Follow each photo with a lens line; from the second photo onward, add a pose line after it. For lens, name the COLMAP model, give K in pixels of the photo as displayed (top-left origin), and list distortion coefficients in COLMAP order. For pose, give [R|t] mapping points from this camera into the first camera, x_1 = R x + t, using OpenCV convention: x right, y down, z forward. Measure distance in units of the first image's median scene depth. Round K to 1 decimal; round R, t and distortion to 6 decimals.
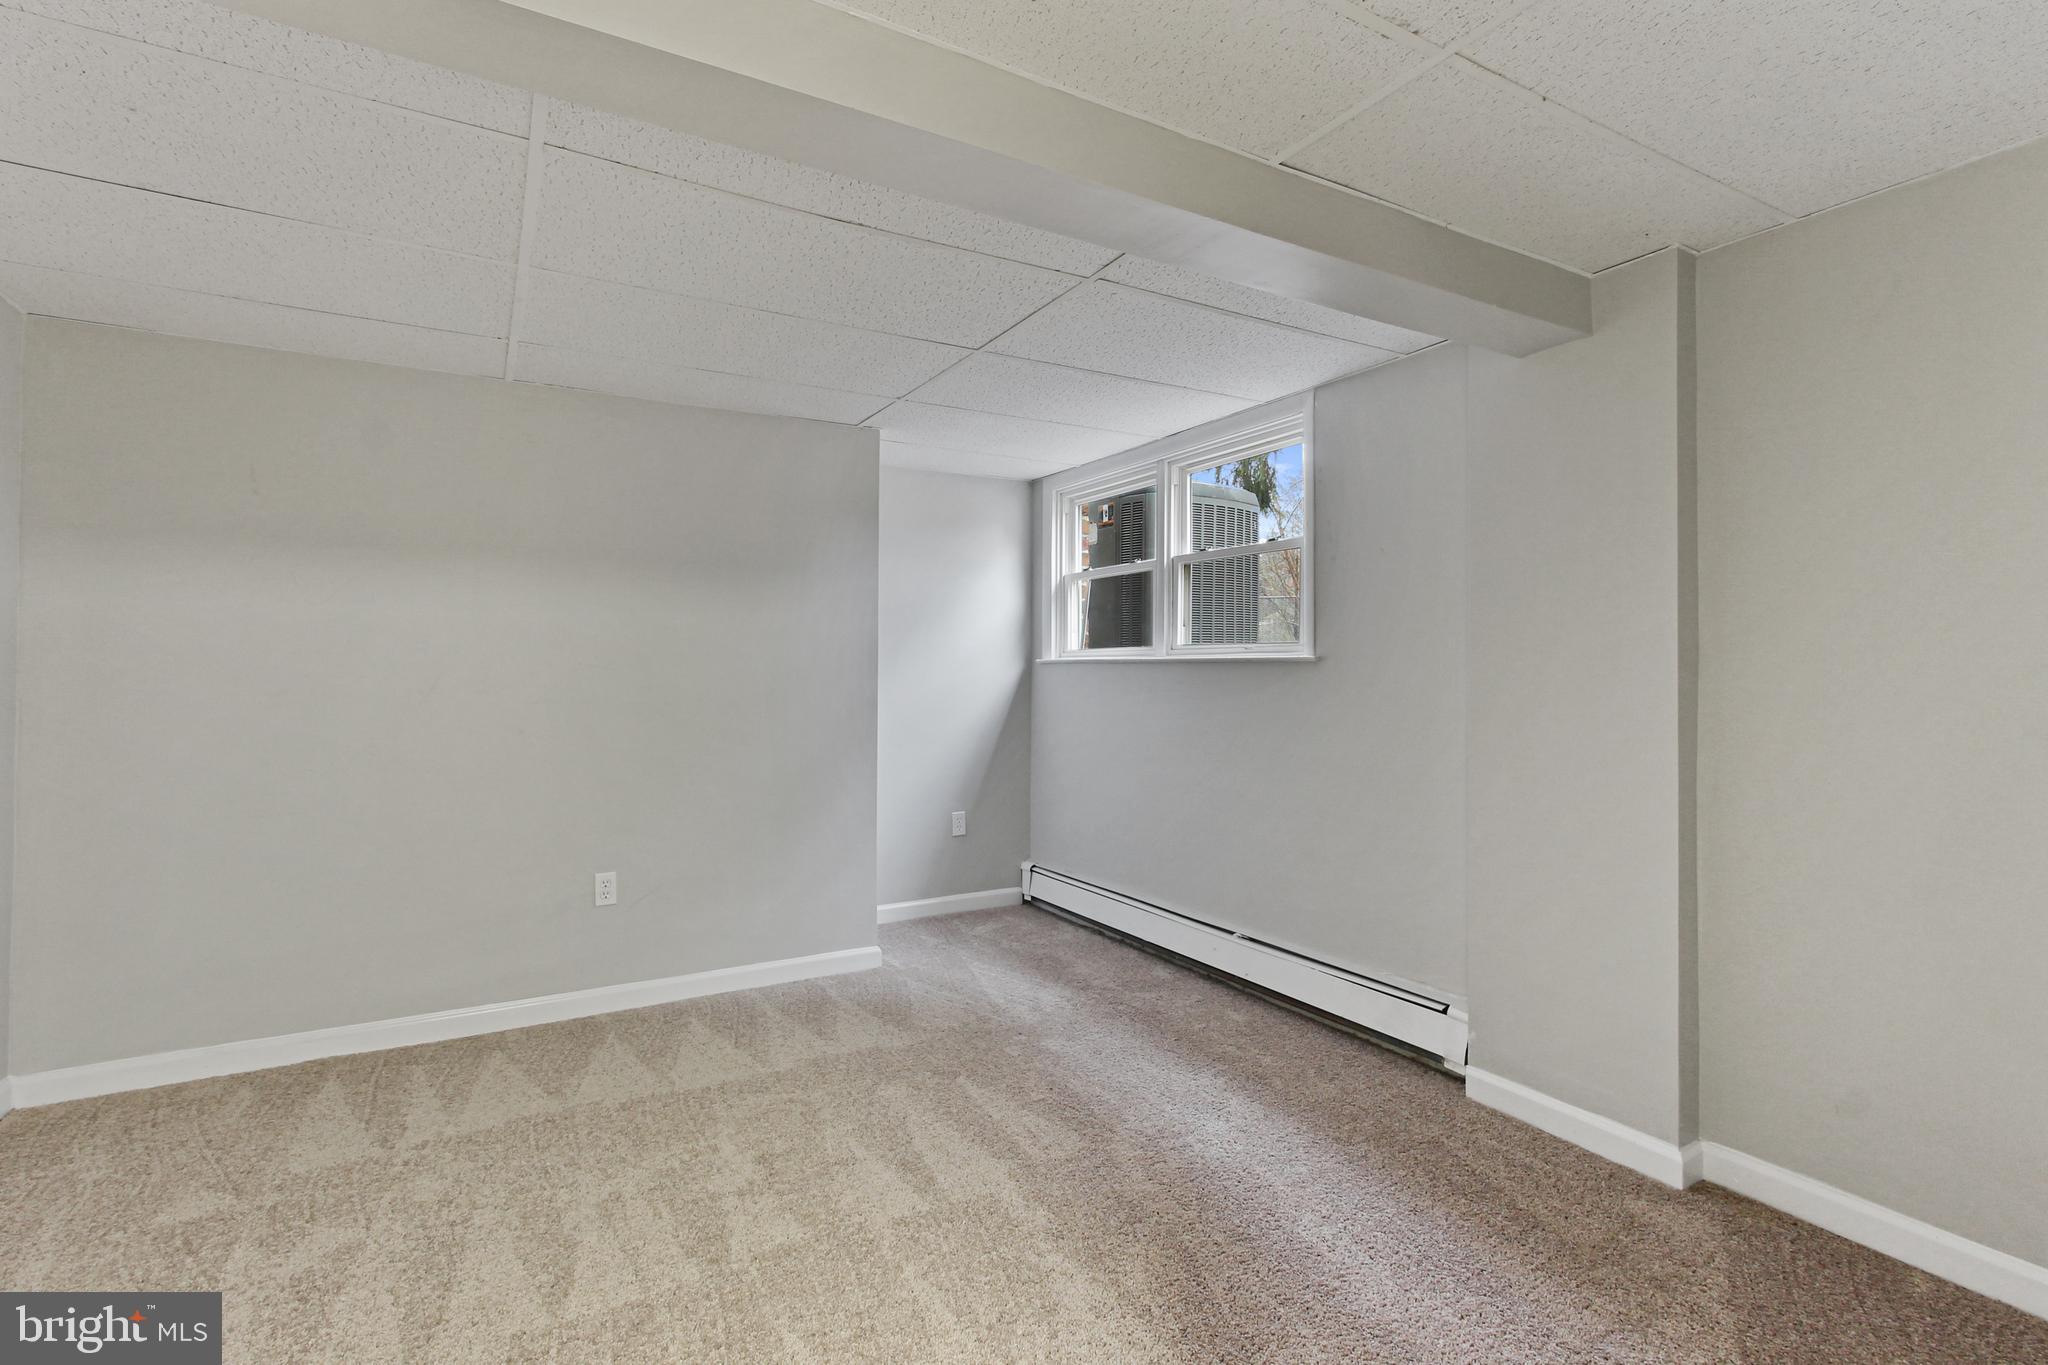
lens RADIAL K [[959.4, 0, 1023.1], [0, 959.4, 677.9], [0, 0, 1]] dist [-0.003872, 0.004733]
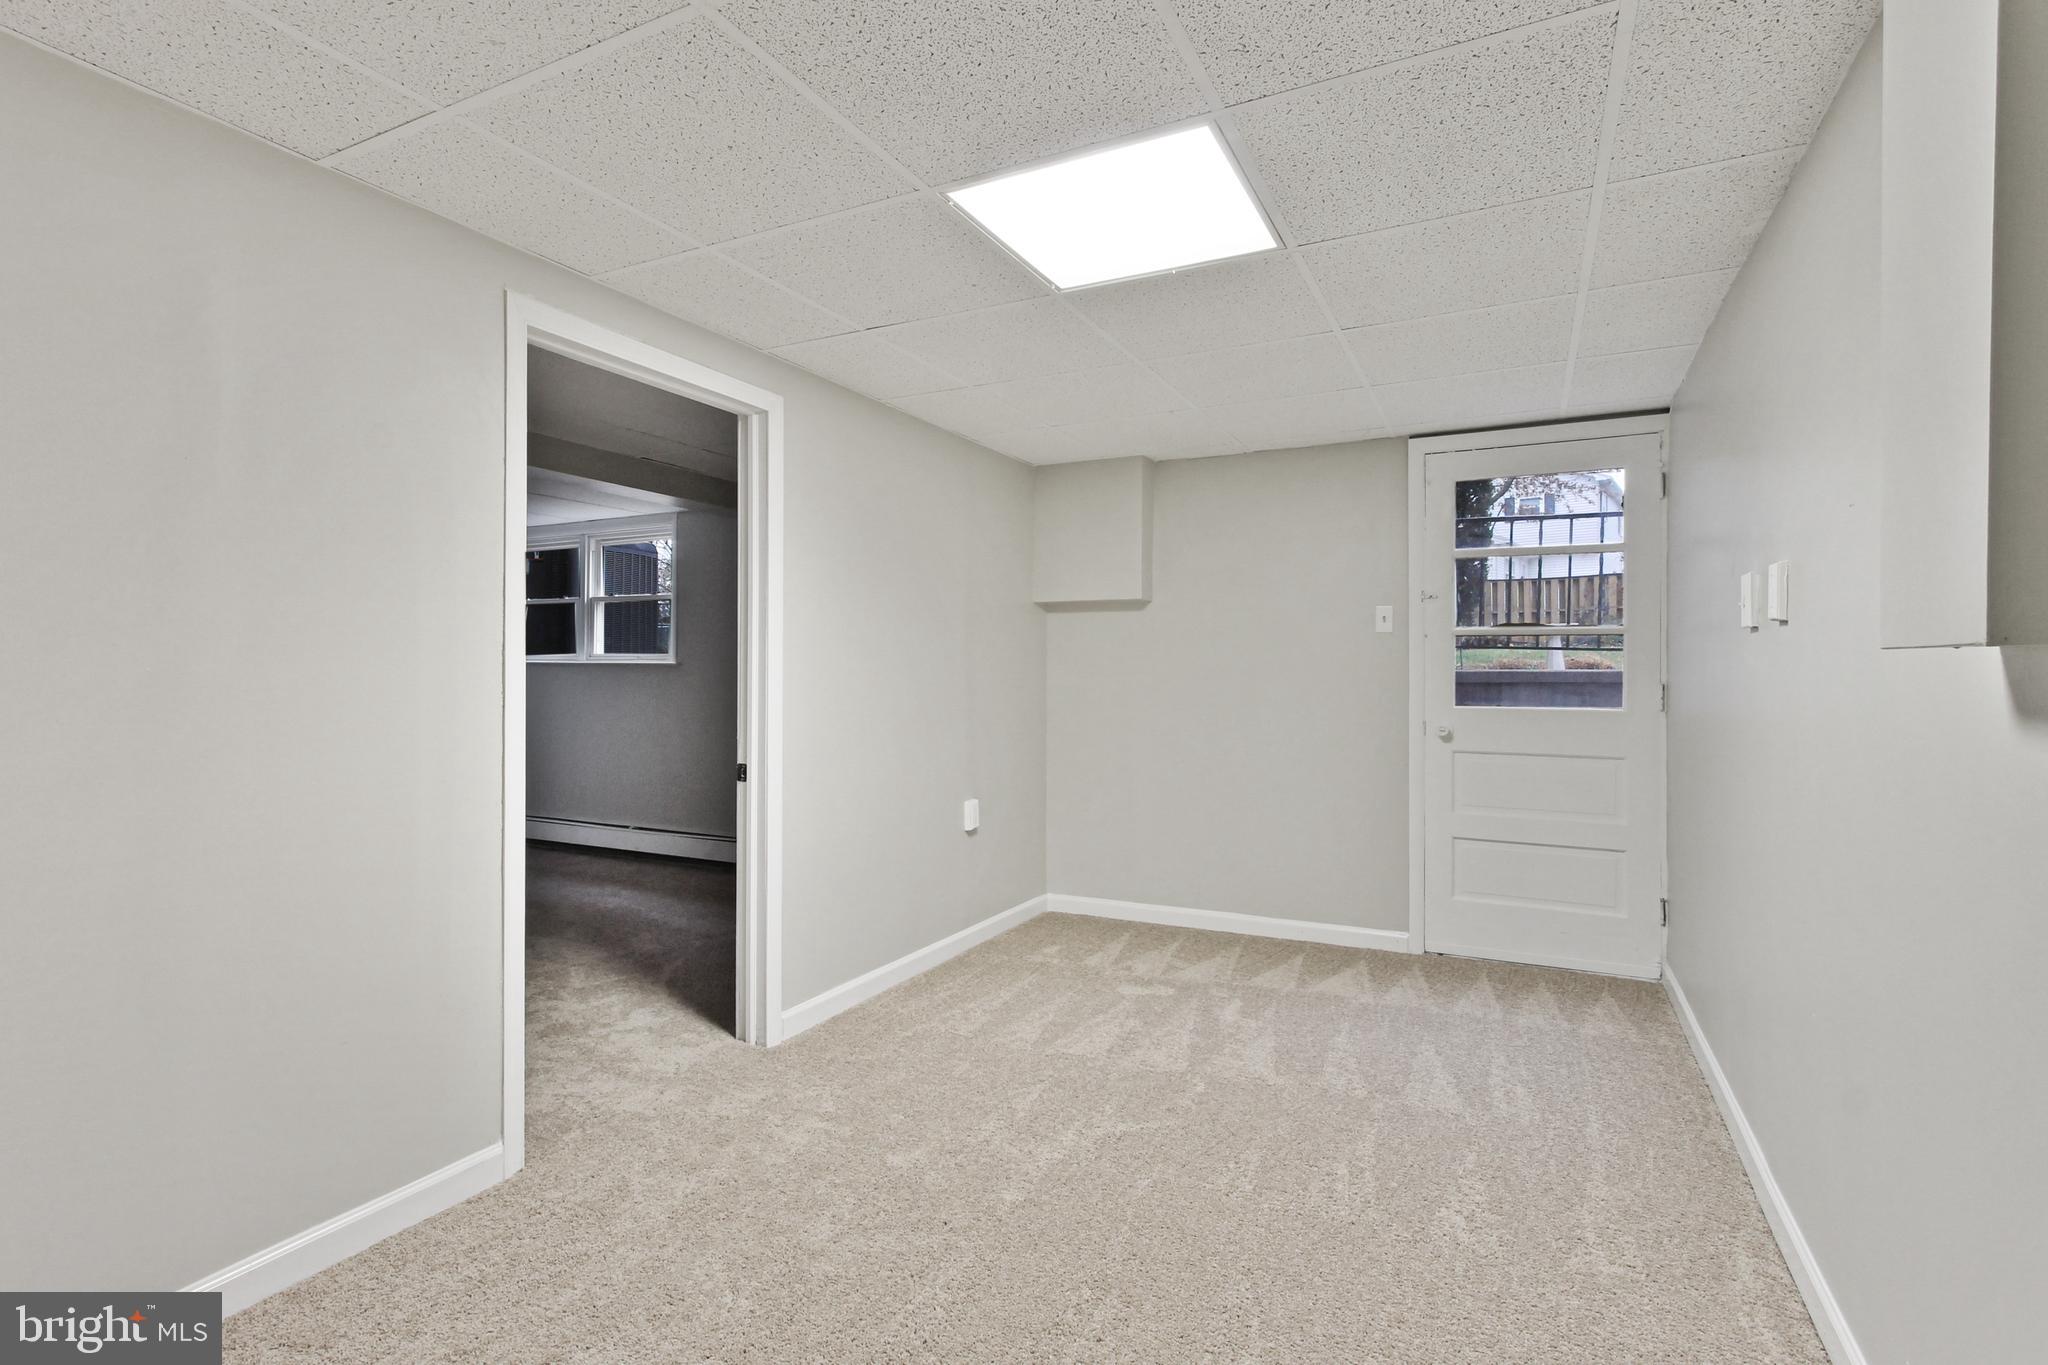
lens RADIAL K [[959.4, 0, 1023.7], [0, 959.4, 680.7], [0, 0, 1]] dist [-0.003872, 0.004733]
pose [[0.840537, -0.000080, 0.541755, -0.094957], [0.000363, 1.000000, -0.000415, 0.009566], [-0.541755, 0.000546, 0.840537, -0.676263]]
